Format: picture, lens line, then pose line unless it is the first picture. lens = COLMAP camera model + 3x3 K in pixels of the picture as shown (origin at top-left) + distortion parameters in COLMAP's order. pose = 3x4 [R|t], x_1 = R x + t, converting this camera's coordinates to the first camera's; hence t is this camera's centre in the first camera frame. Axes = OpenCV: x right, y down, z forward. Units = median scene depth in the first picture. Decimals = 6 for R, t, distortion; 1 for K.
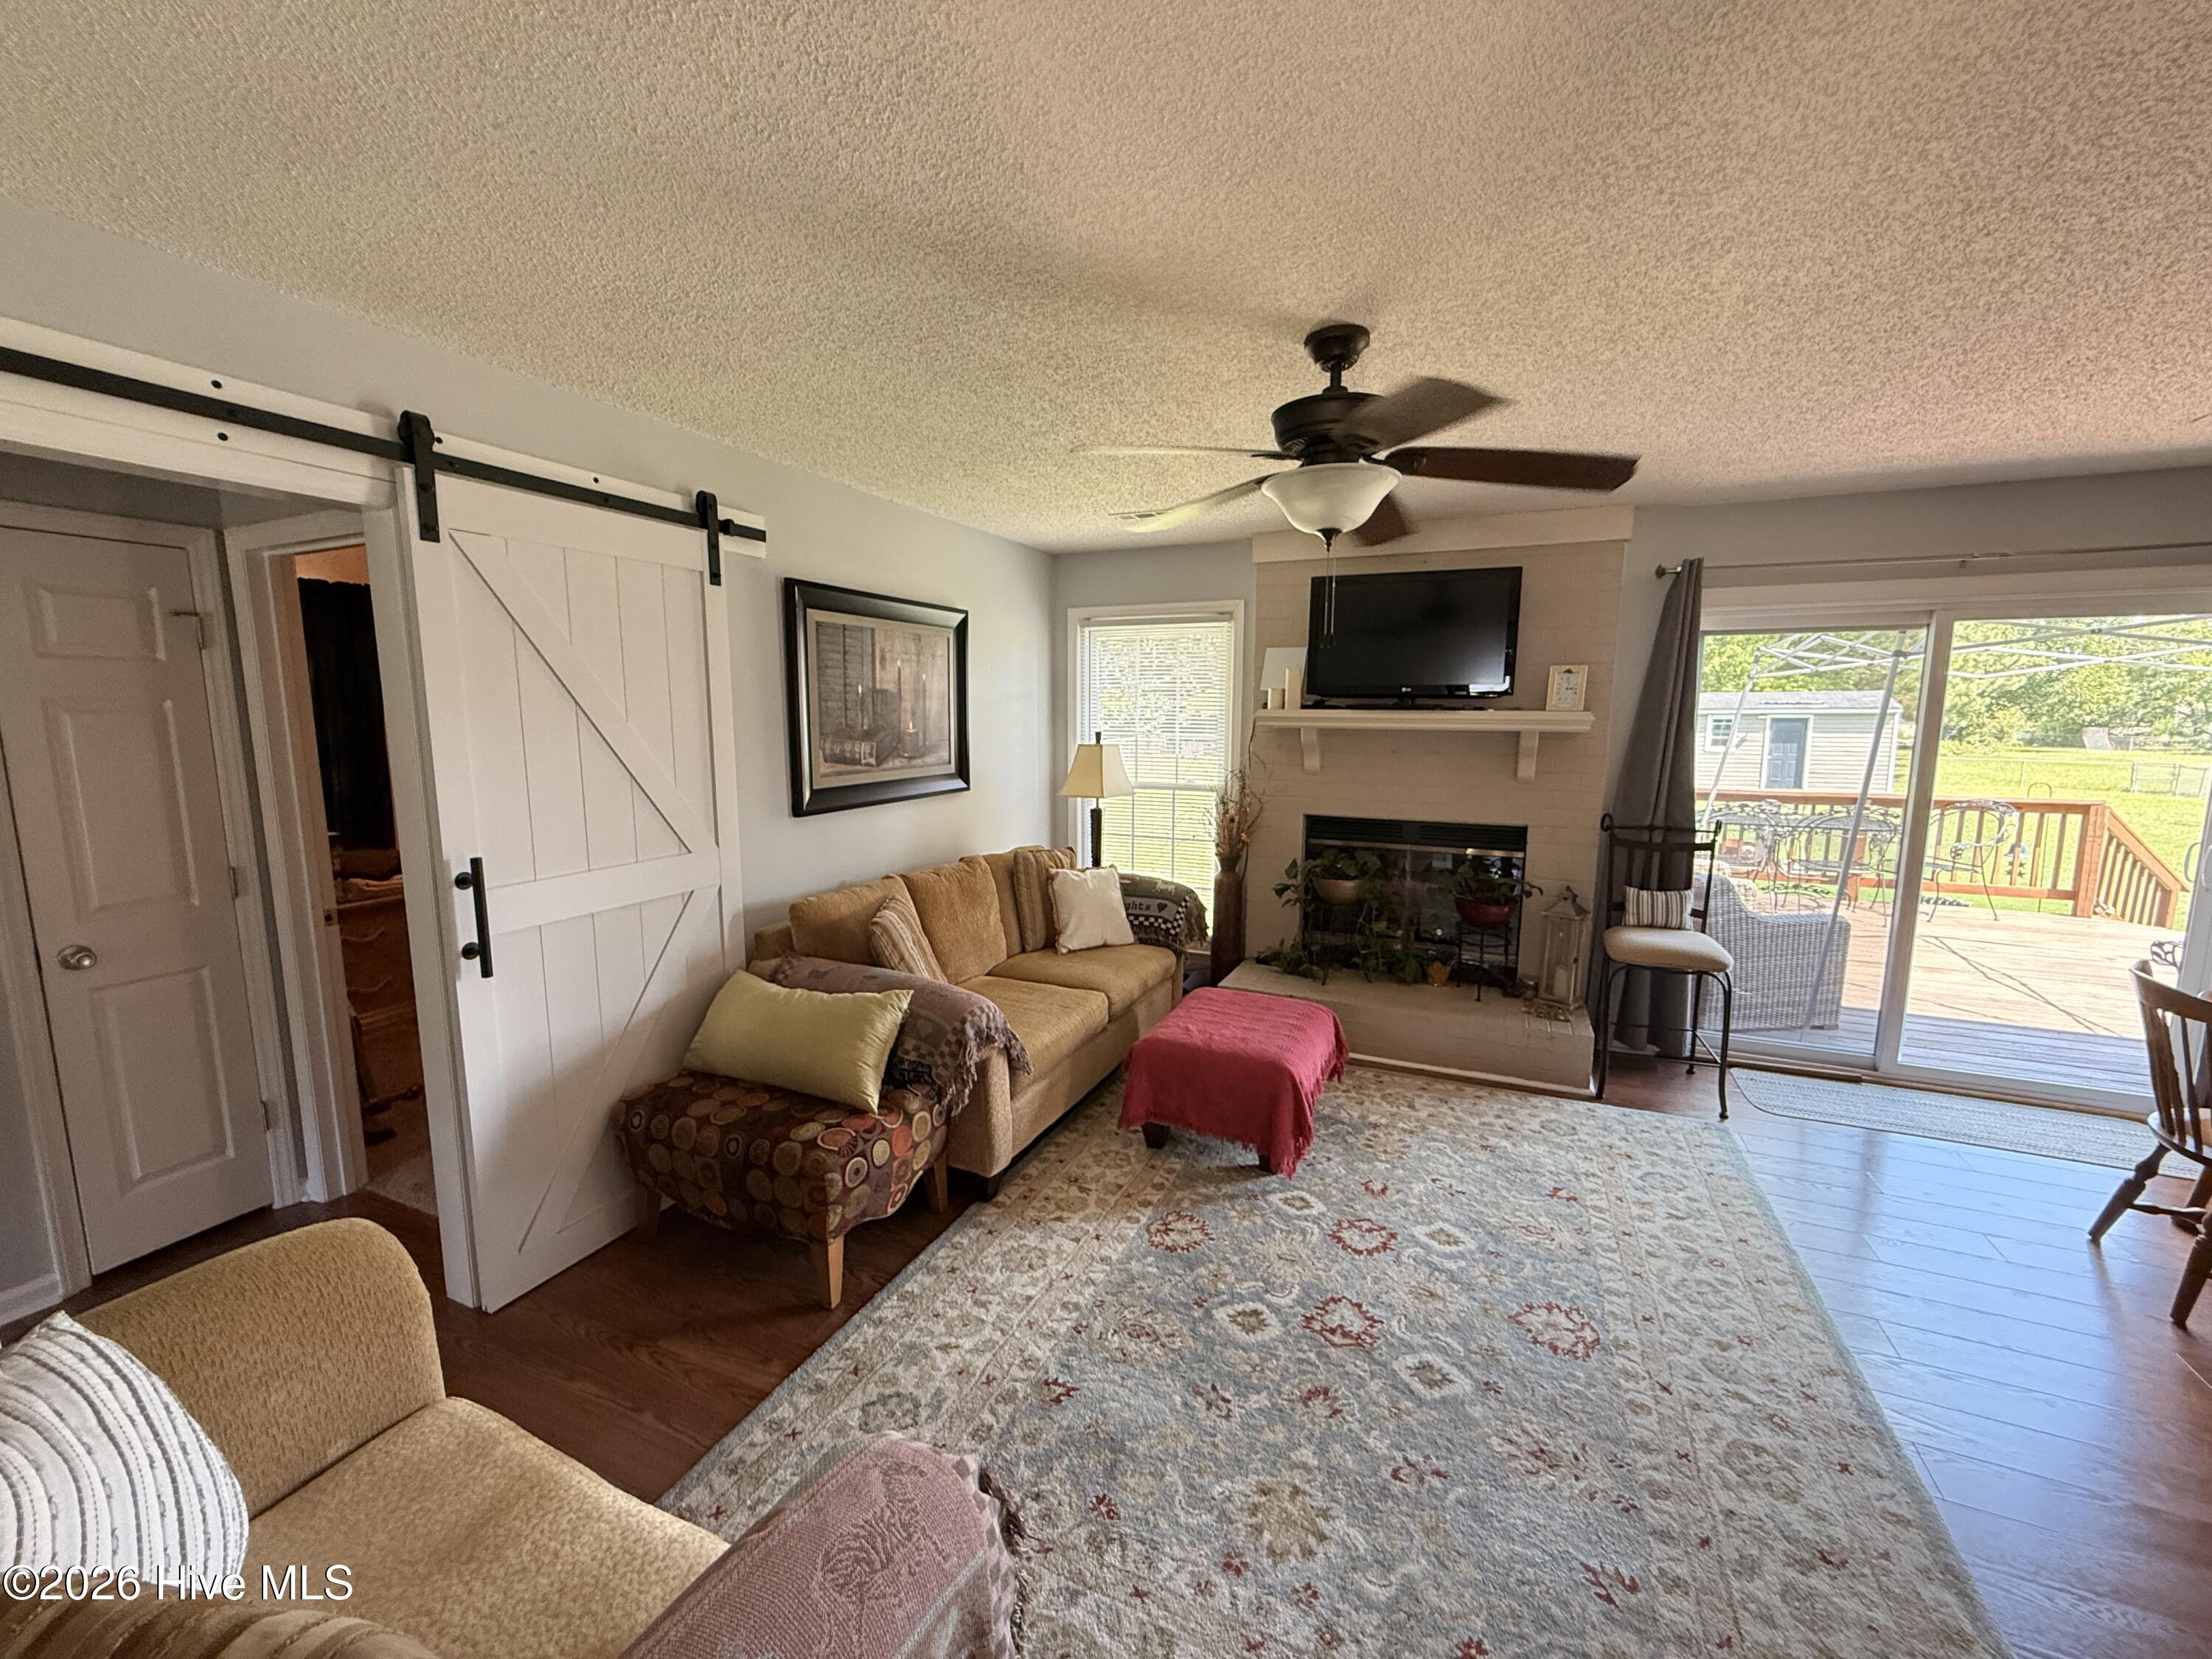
lens RADIAL K [[883.4, 0, 1099.8], [0, 883.4, 831.3], [0, 0, 1]] dist [0.000182, -0.000043]
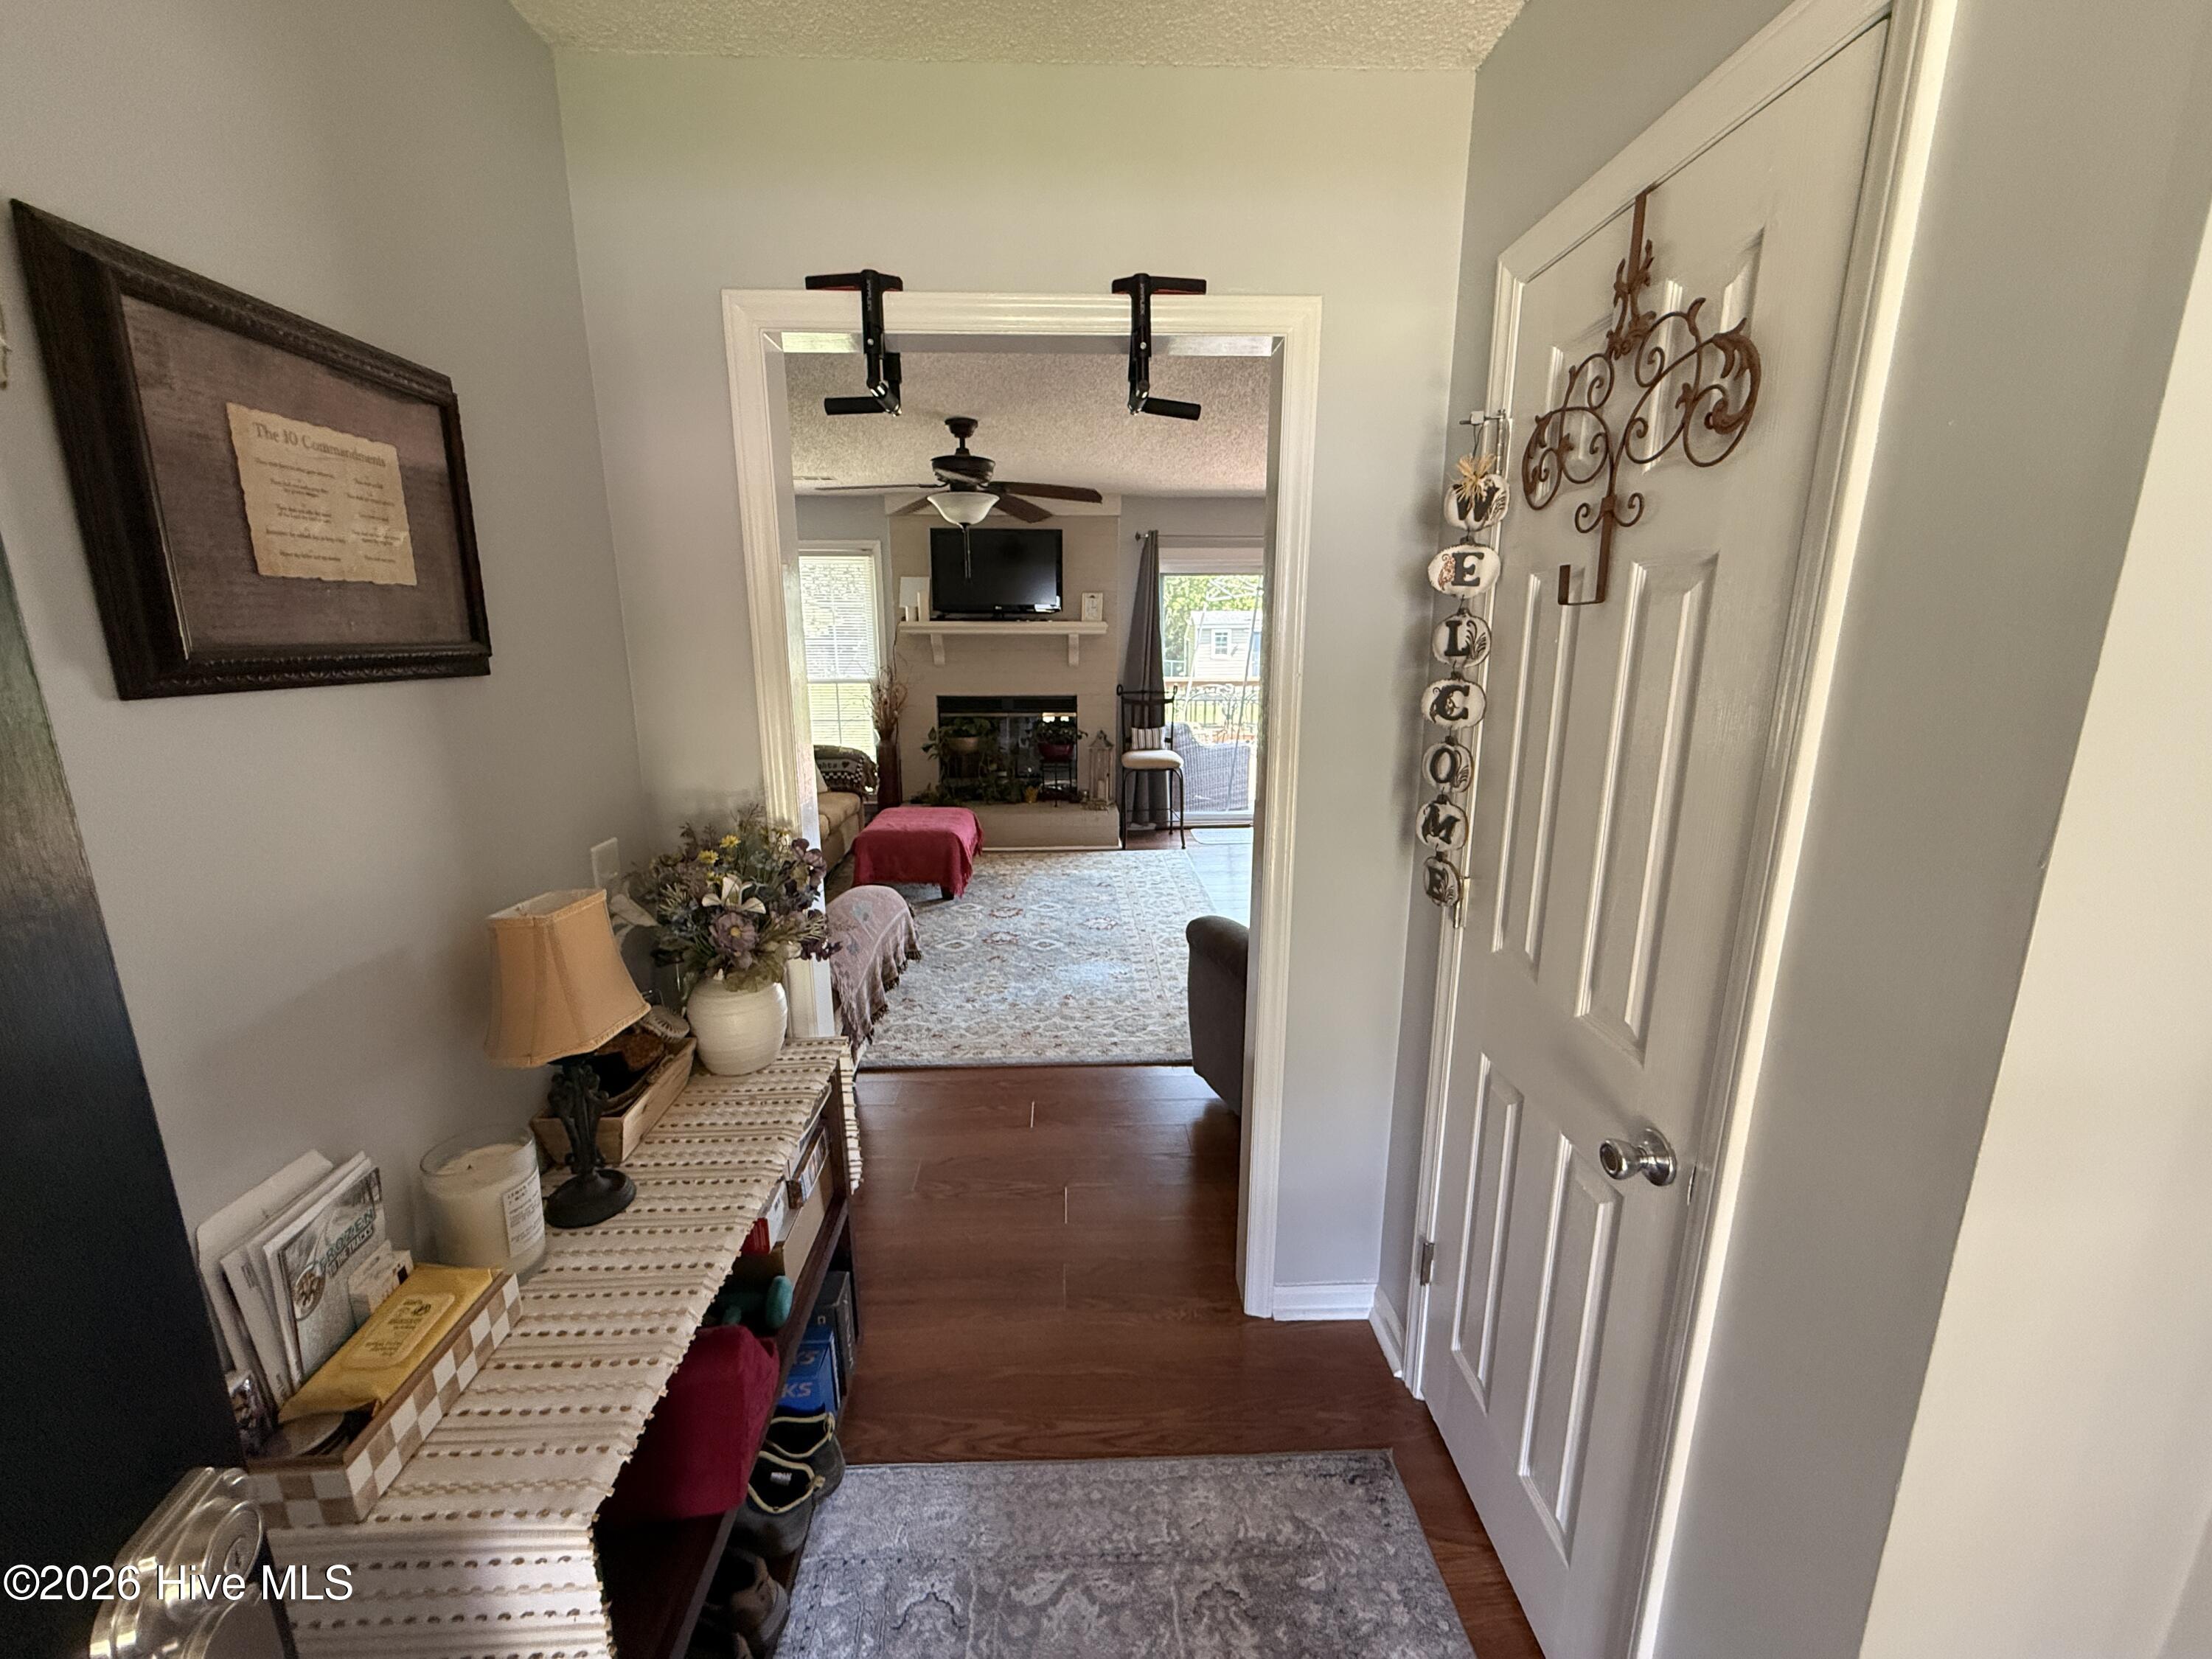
lens RADIAL K [[883.4, 0, 1101.4], [0, 883.4, 826.1], [0, 0, 1]] dist [0.000182, -0.000043]
pose [[0.893509, -0.102844, 0.437109, -0.205132], [0.065338, 0.992836, 0.100038, 0.074911], [-0.444266, -0.060825, 0.893828, -0.476960]]
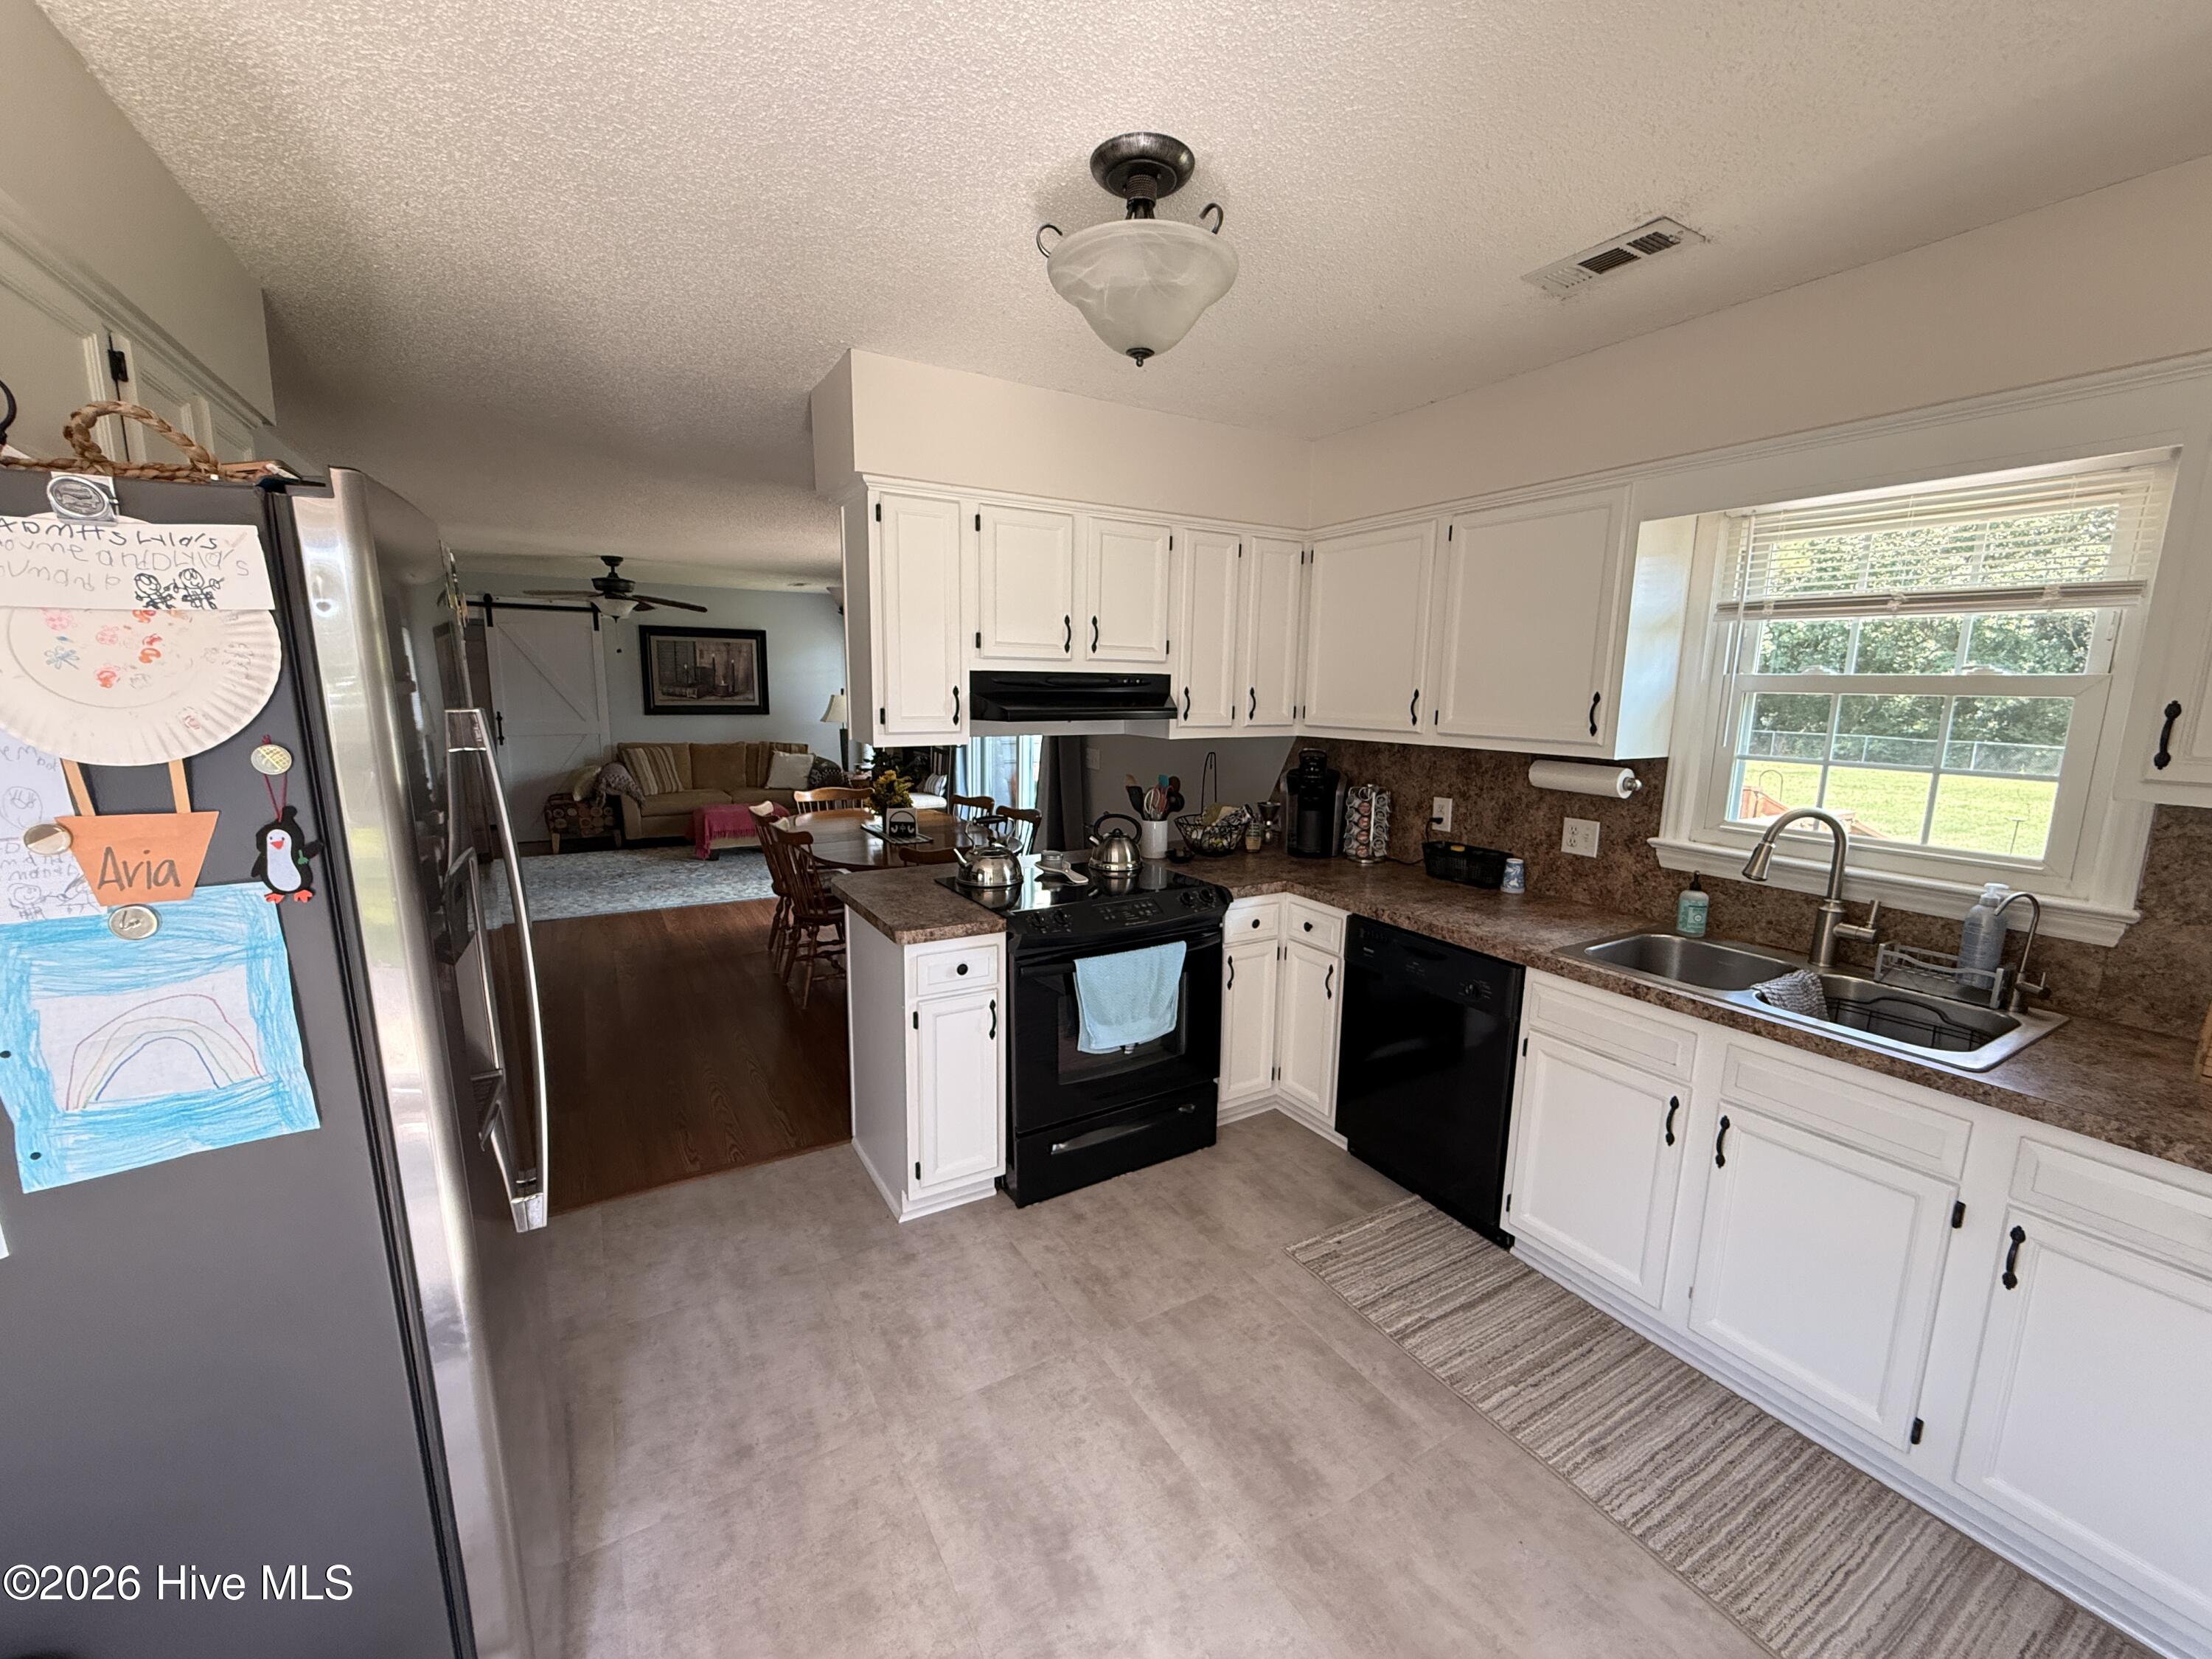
lens RADIAL K [[883.4, 0, 1093.1], [0, 883.4, 831.1], [0, 0, 1]] dist [0.000182, -0.000043]
pose [[0.814767, 0.108150, -0.569612, 1.899956], [-0.094246, 0.994087, 0.053934, 0.049447], [0.572077, 0.009740, 0.820142, -0.324993]]
